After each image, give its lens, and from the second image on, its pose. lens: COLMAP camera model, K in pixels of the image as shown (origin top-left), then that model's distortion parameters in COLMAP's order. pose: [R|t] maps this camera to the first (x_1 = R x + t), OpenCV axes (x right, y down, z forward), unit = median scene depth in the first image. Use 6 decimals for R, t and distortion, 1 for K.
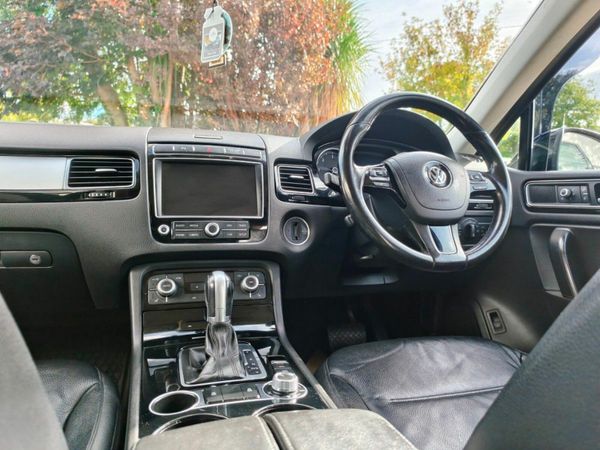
lens RADIAL K [[405.7, 0, 300.0], [0, 405.7, 225.0], [0, 0, 1]] dist [0.004634, 0.000010]
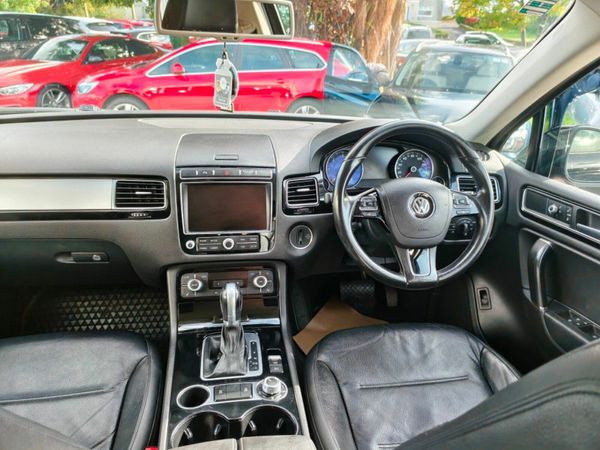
lens RADIAL K [[390.5, 0, 300.0], [0, 390.5, 225.0], [0, 0, 1]] dist [0.019604, 0.000766]
pose [[0.992853, 0.048782, -0.108919, 0.126316], [-0.021774, 0.971371, 0.236568, -0.328611], [0.117341, -0.232505, 0.965491, -0.112370]]
